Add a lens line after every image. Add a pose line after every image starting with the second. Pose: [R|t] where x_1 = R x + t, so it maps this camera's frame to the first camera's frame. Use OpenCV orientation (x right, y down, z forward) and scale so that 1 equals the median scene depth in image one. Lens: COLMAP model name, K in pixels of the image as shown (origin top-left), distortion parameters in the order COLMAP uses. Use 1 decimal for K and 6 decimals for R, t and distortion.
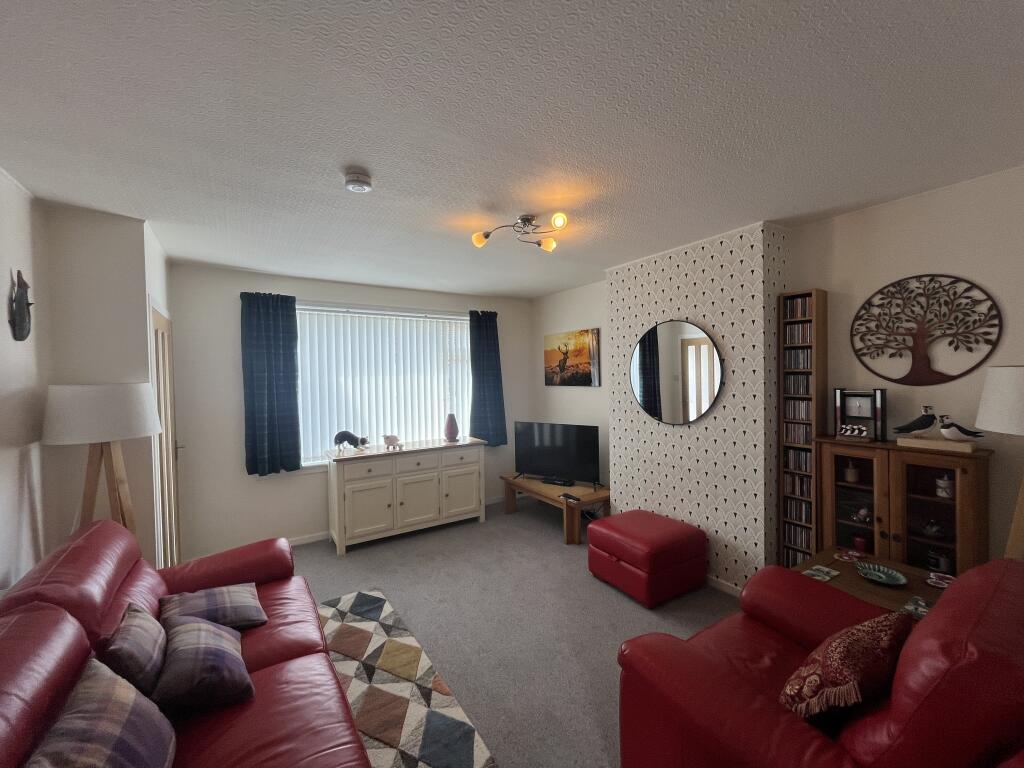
lens RADIAL K [[418.0, 0, 512.7], [0, 418.0, 382.4], [0, 0, 1]] dist [0.004048, 0.000404]
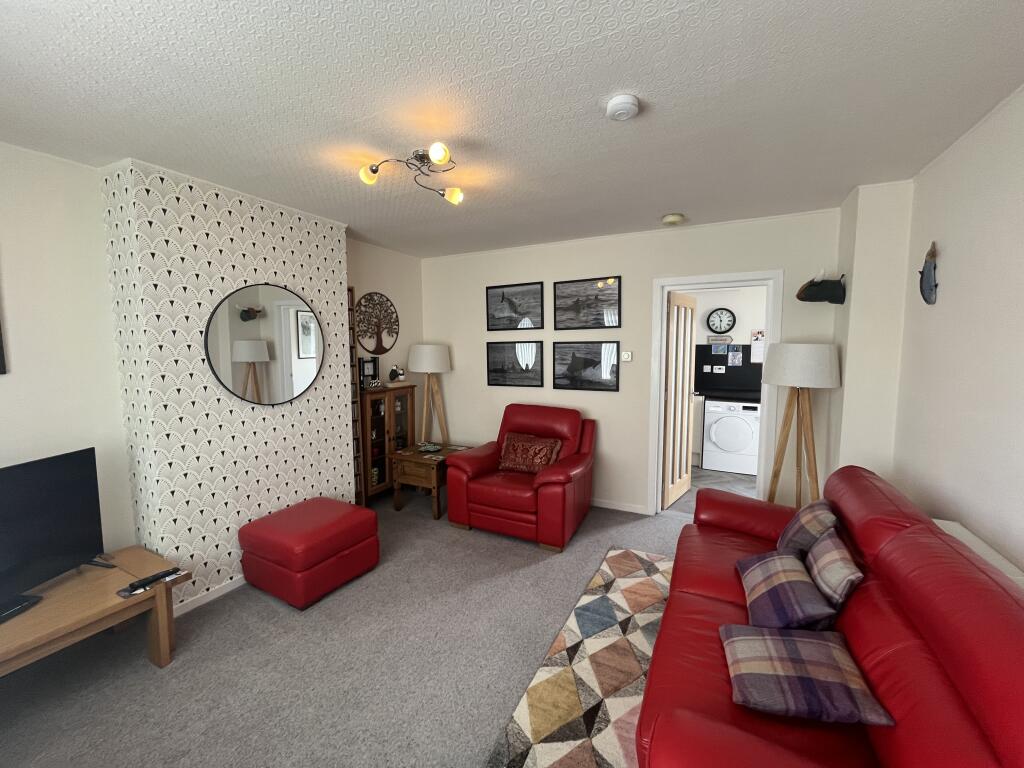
lens RADIAL K [[418.0, 0, 507.8], [0, 418.0, 380.9], [0, 0, 1]] dist [0.004048, 0.000404]
pose [[-0.489917, -0.053815, 0.870106, -0.878180], [0.028989, 0.996535, 0.077957, -0.003794], [-0.871287, 0.063416, -0.486659, 1.418862]]
